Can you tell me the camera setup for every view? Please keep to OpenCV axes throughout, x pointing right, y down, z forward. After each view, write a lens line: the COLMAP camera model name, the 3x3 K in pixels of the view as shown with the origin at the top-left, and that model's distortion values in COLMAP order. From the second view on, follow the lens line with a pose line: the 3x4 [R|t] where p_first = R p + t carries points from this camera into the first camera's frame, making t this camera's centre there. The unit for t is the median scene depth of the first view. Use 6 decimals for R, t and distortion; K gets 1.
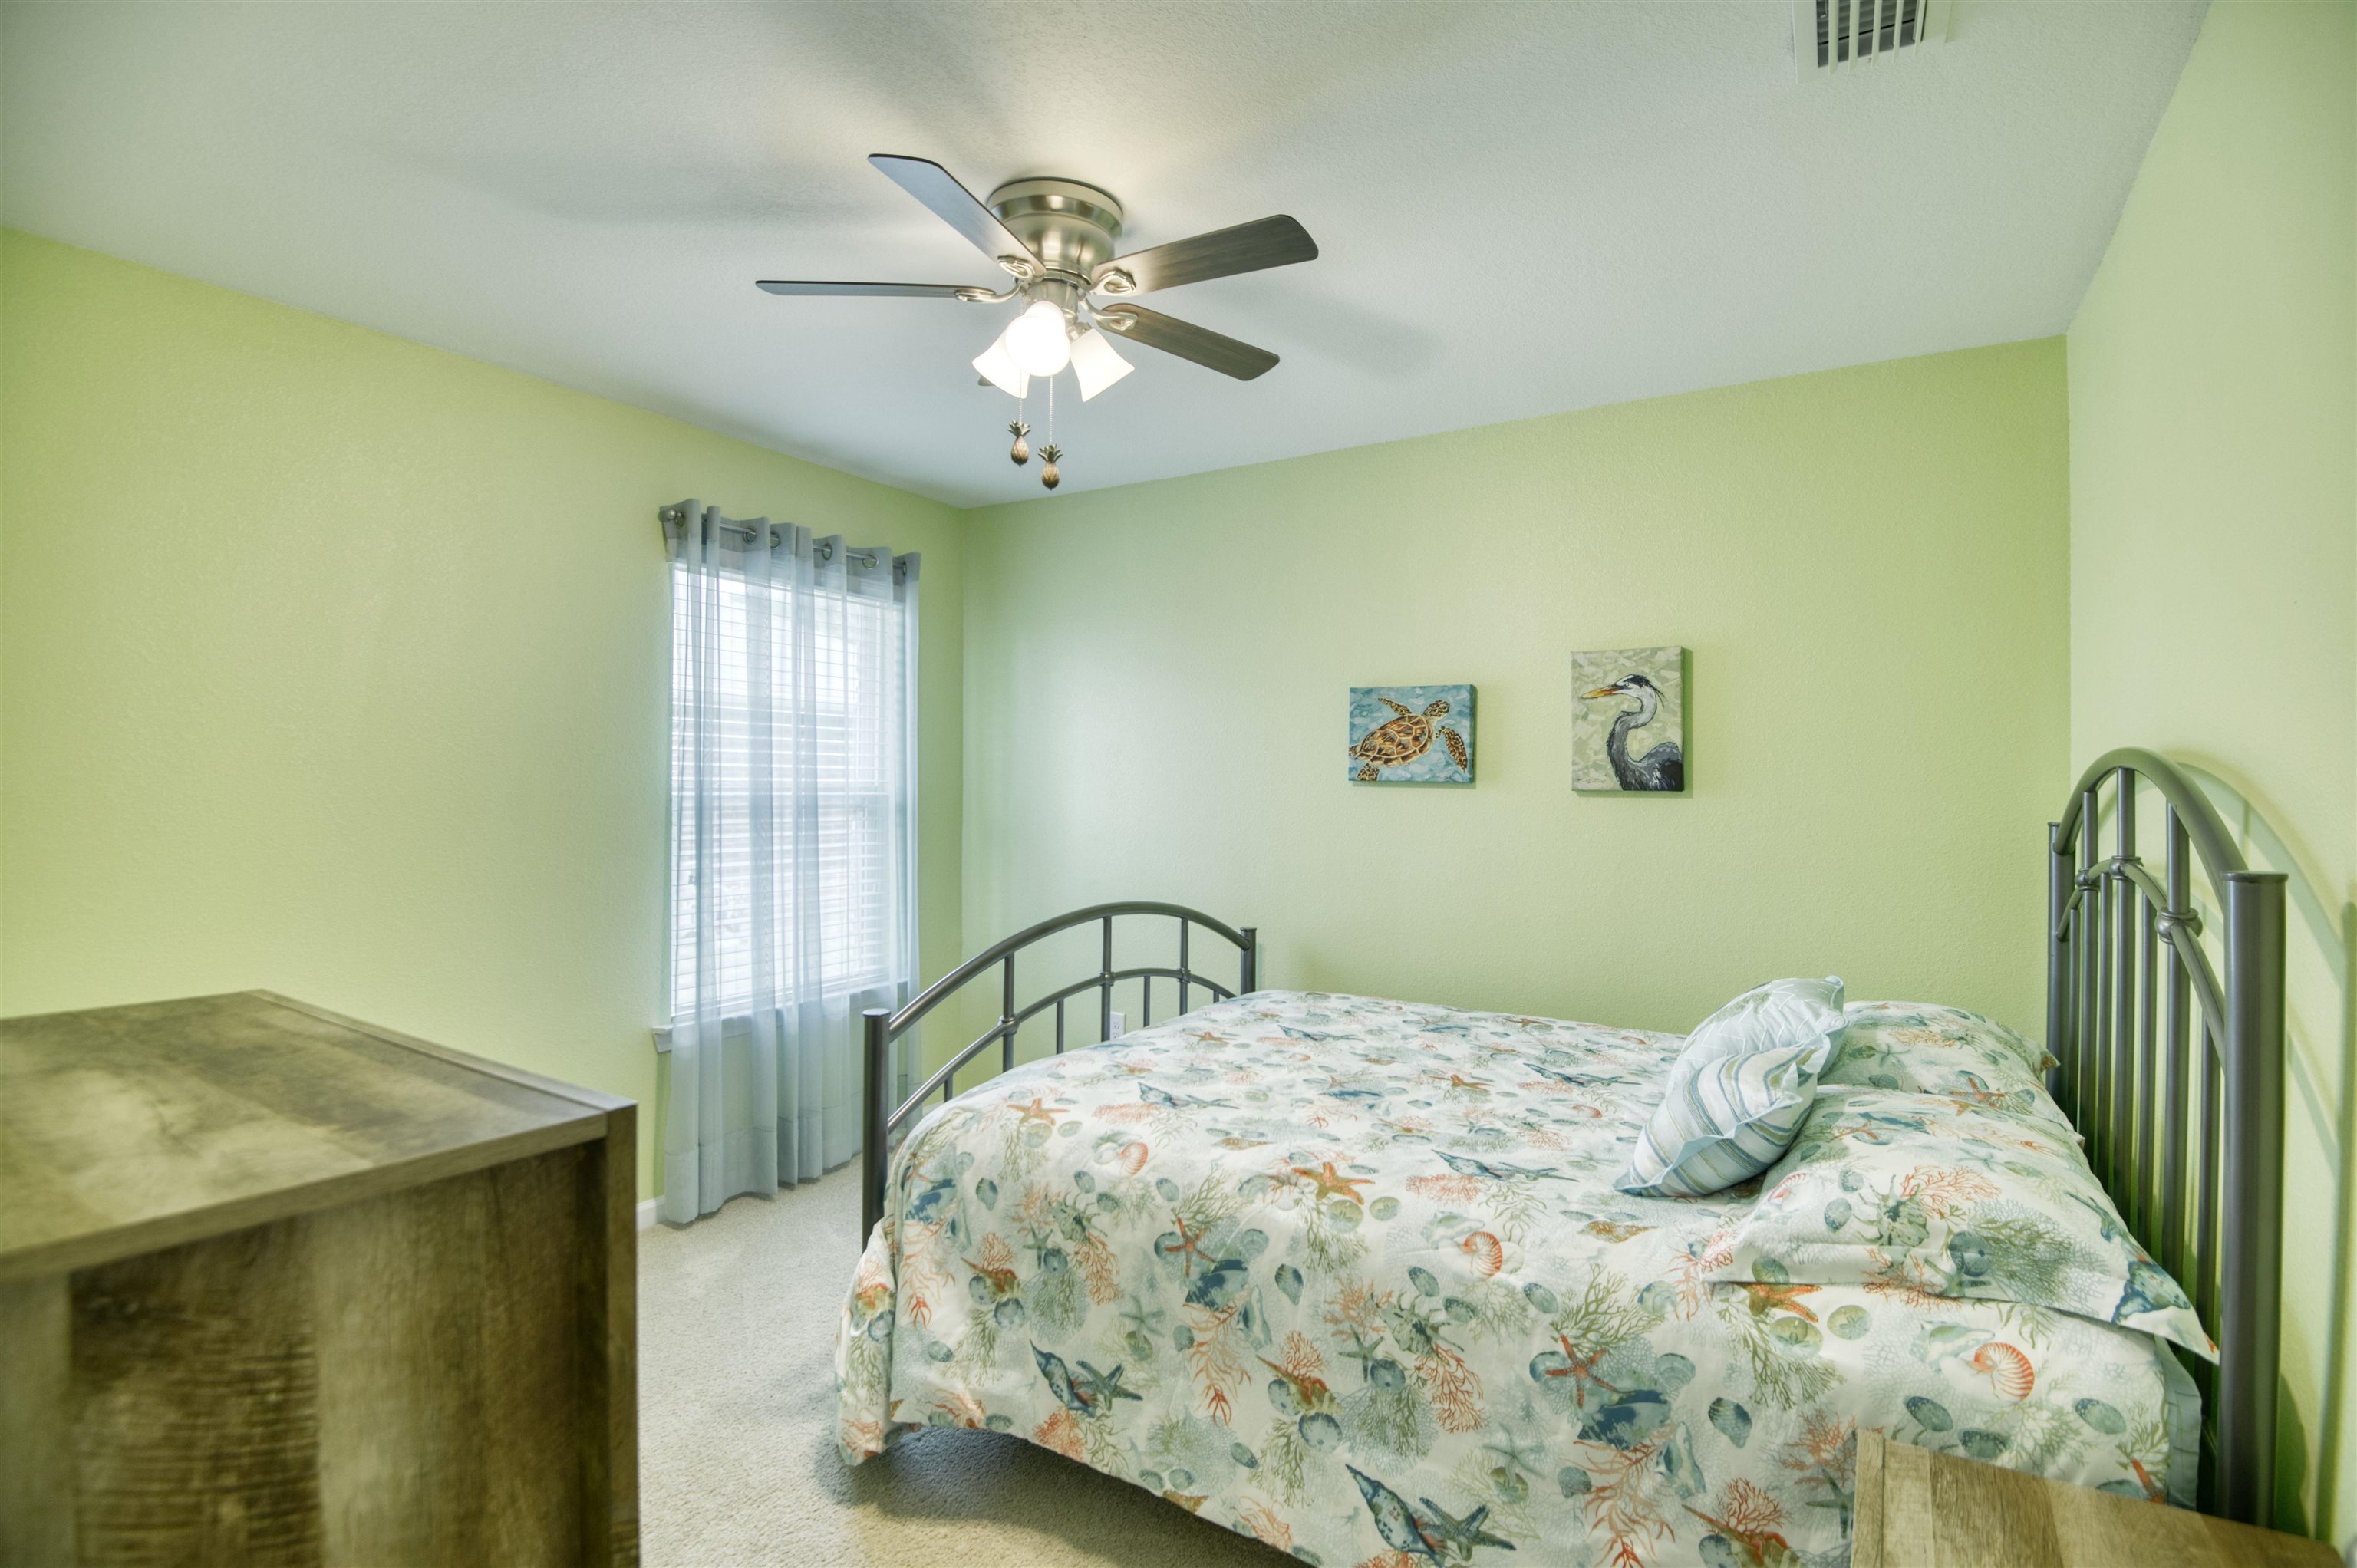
lens RADIAL K [[1075.6, 0, 1201.9], [0, 1075.6, 774.6], [0, 0, 1]] dist [-0.001387, -0.032000]
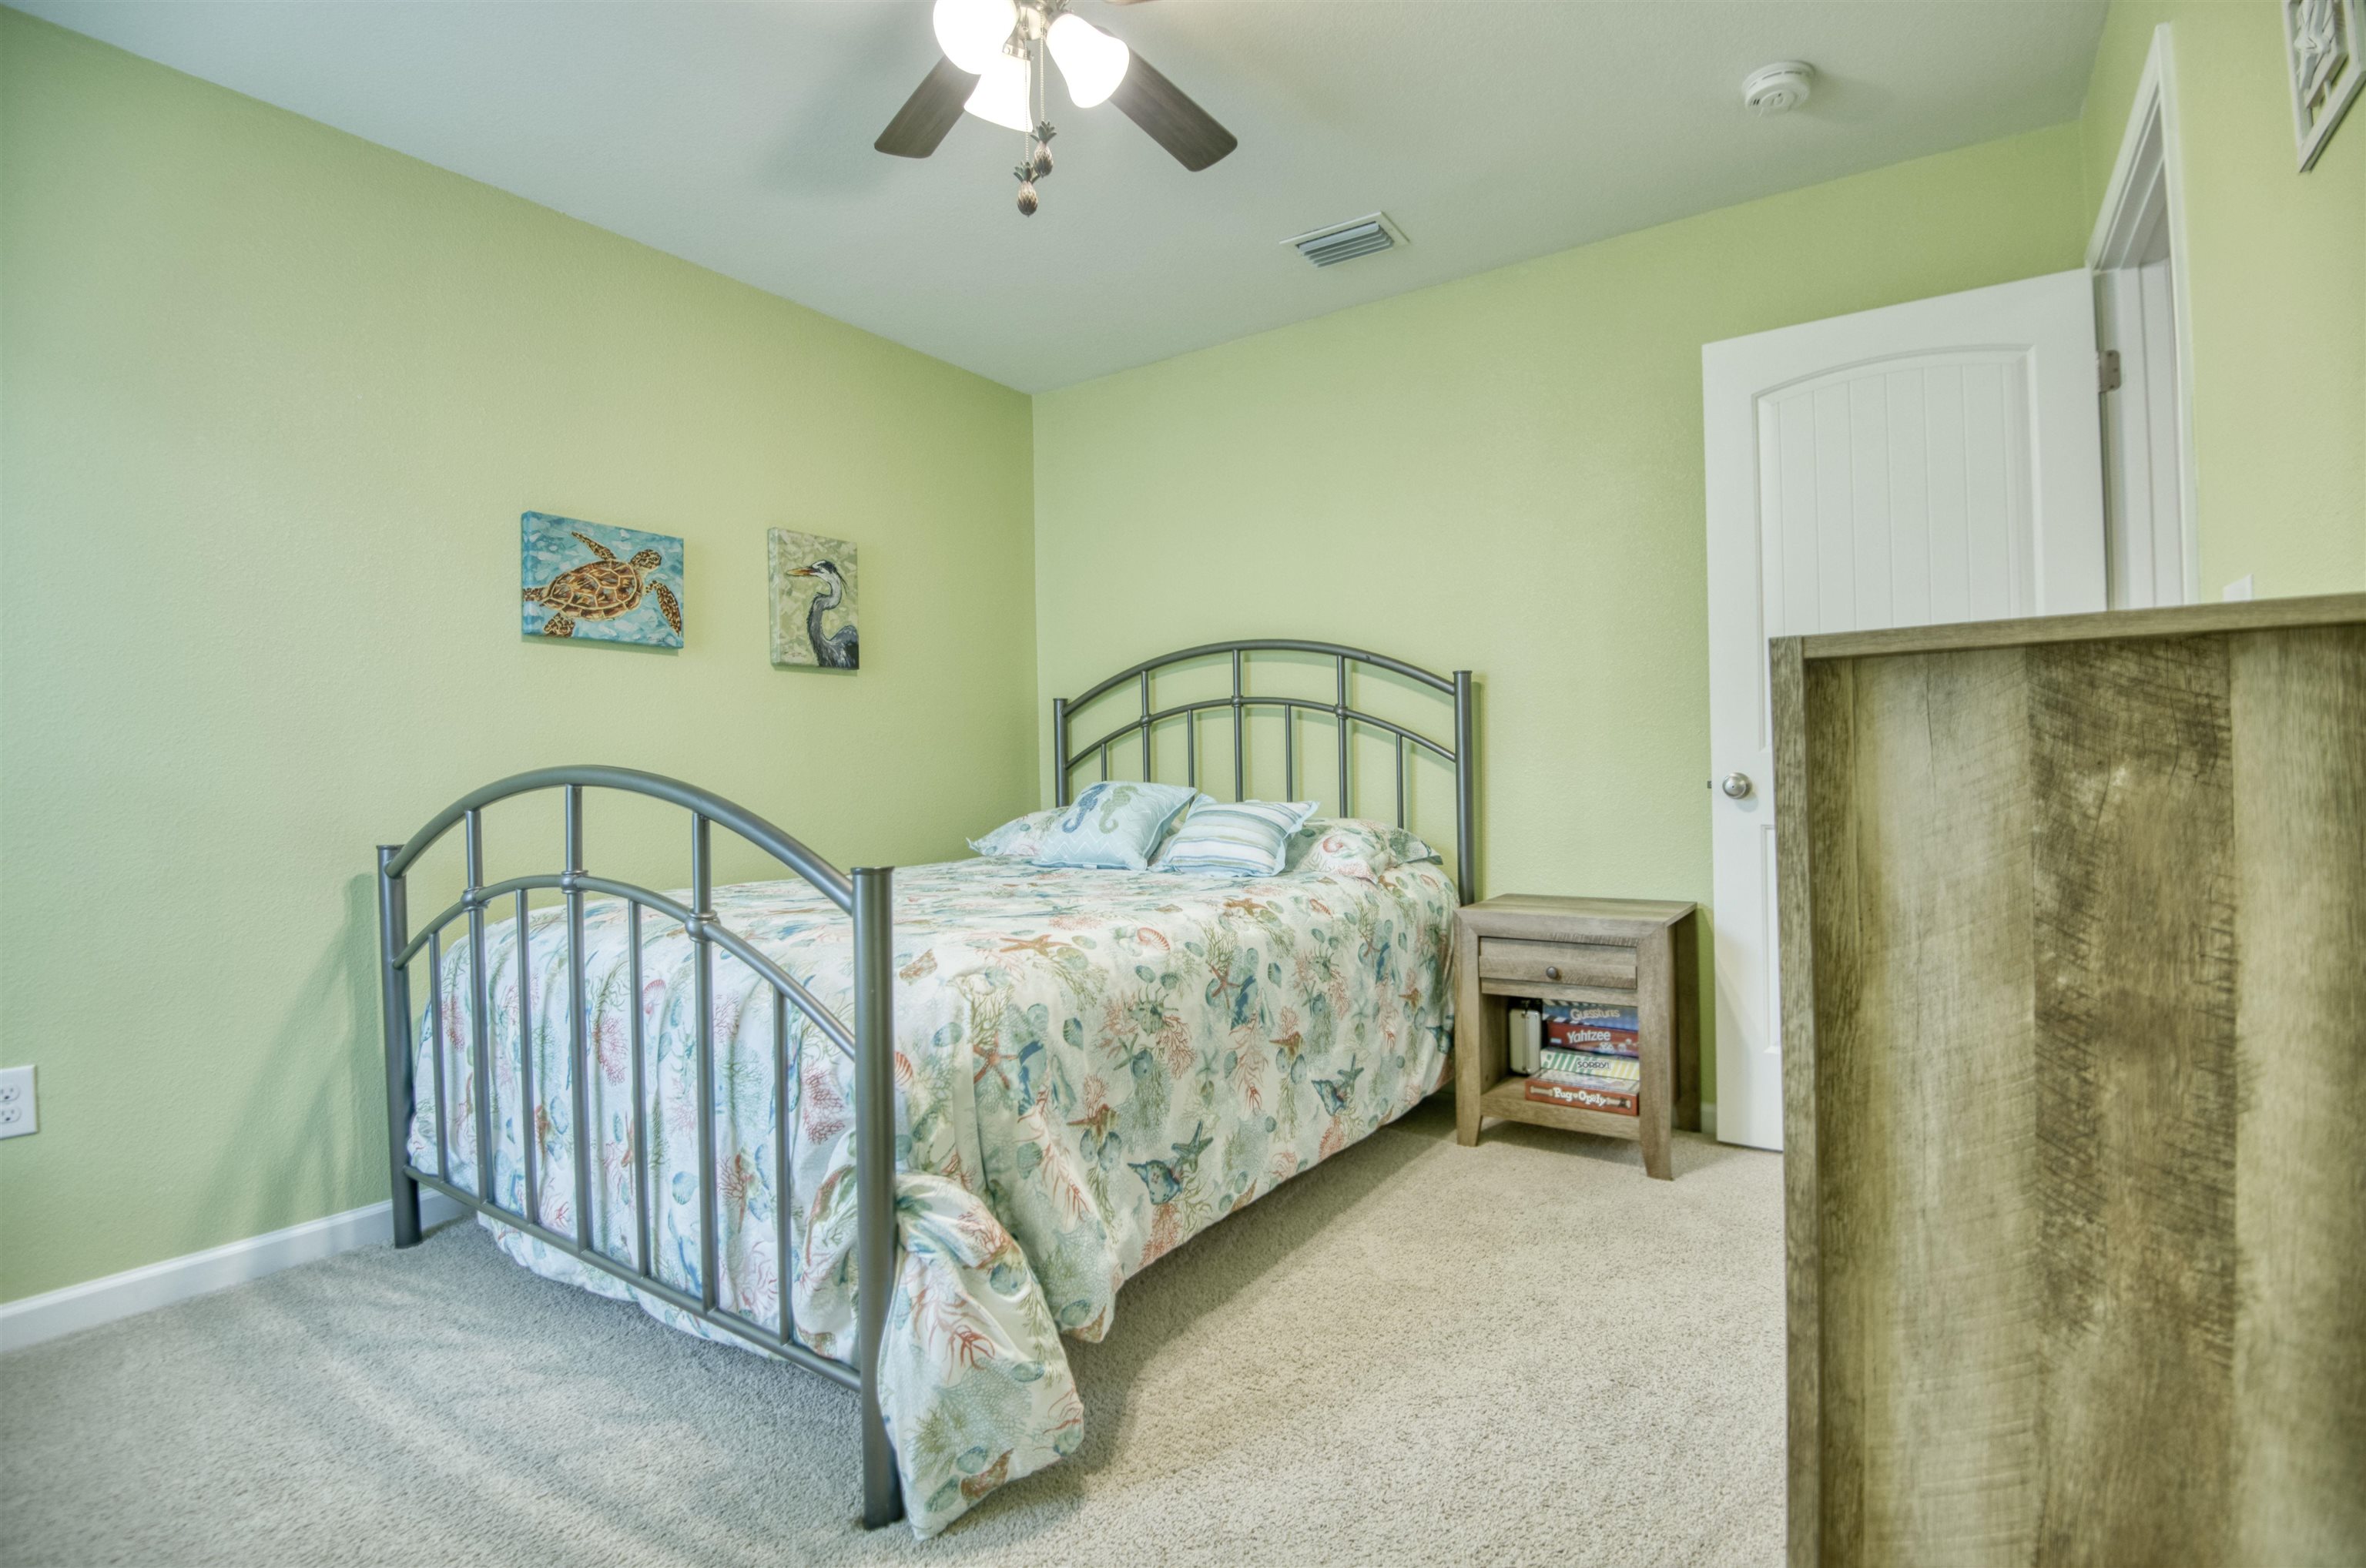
lens RADIAL K [[1079.8, 0, 1206.5], [0, 1079.8, 774.6], [0, 0, 1]] dist [-0.001387, -0.032000]
pose [[0.045704, -0.012619, 0.998875, -0.676461], [0.015655, 0.999806, 0.011915, 0.117254], [-0.998832, 0.015093, 0.045893, 0.560226]]
